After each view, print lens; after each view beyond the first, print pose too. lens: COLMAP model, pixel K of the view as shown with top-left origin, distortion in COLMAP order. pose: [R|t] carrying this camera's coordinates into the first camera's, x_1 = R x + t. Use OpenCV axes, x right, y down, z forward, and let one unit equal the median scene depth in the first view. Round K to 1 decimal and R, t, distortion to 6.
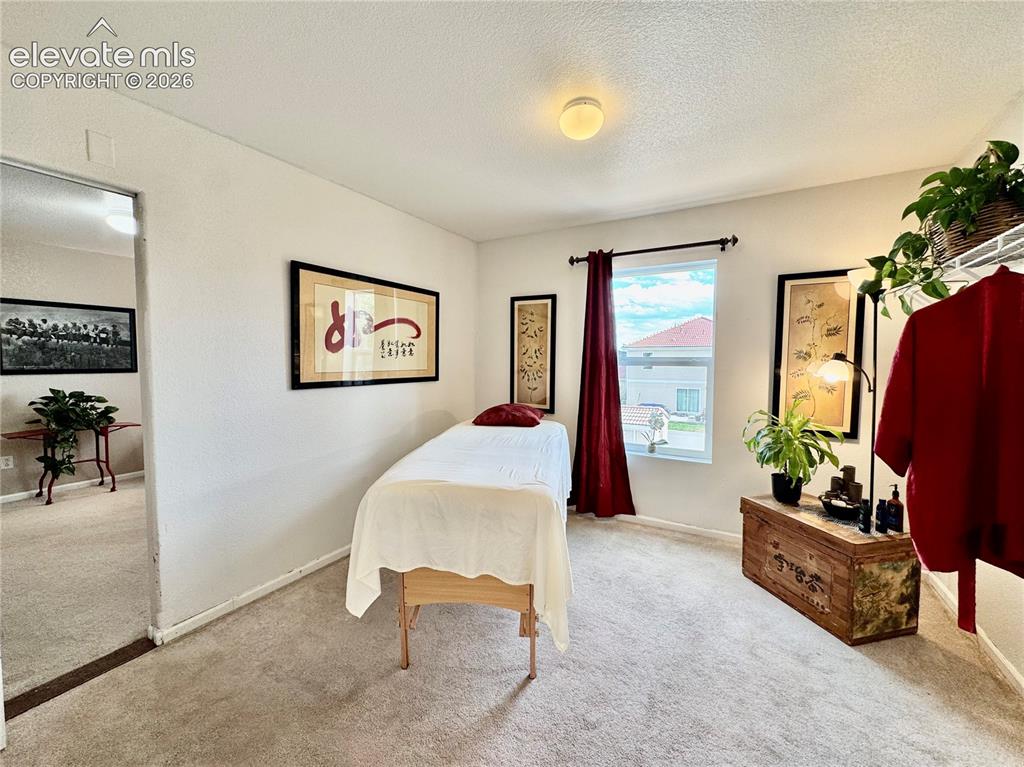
lens RADIAL K [[409.7, 0, 512.0], [0, 409.7, 383.5], [0, 0, 1]] dist [-0.003267, 0.000055]
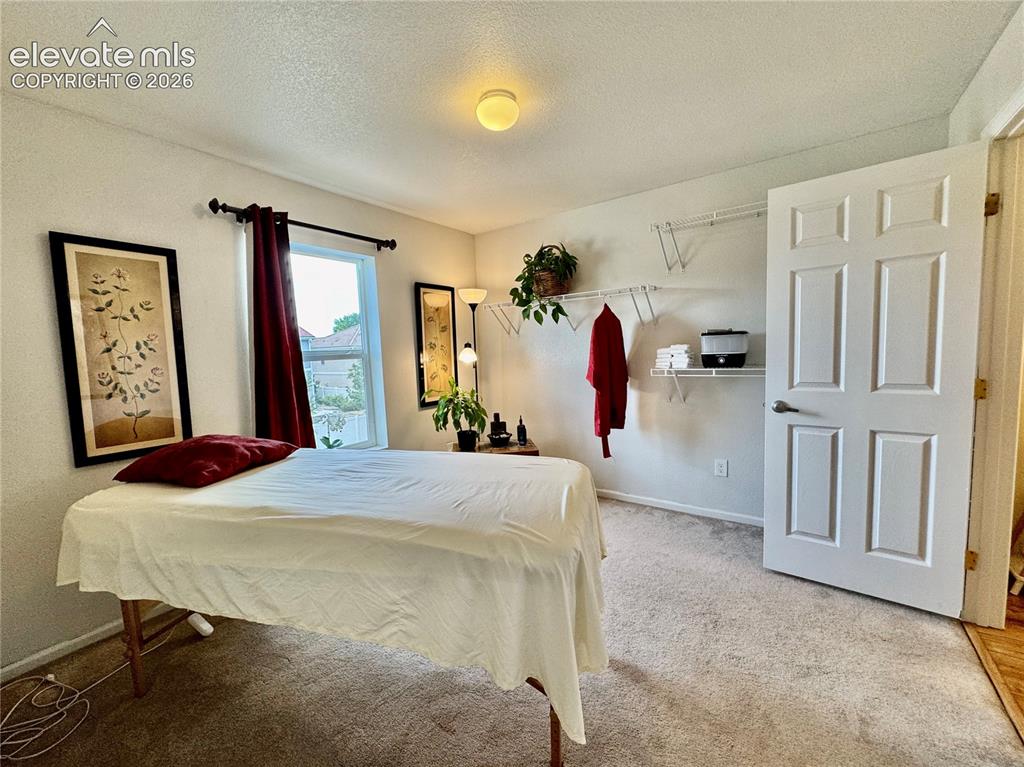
lens RADIAL K [[409.7, 0, 512.0], [0, 409.7, 383.5], [0, 0, 1]] dist [-0.003267, 0.000055]
pose [[0.089447, -0.097864, 0.991172, -0.472698], [0.093962, 0.991552, 0.089422, -0.031671], [-0.991549, 0.085134, 0.097887, 0.477577]]
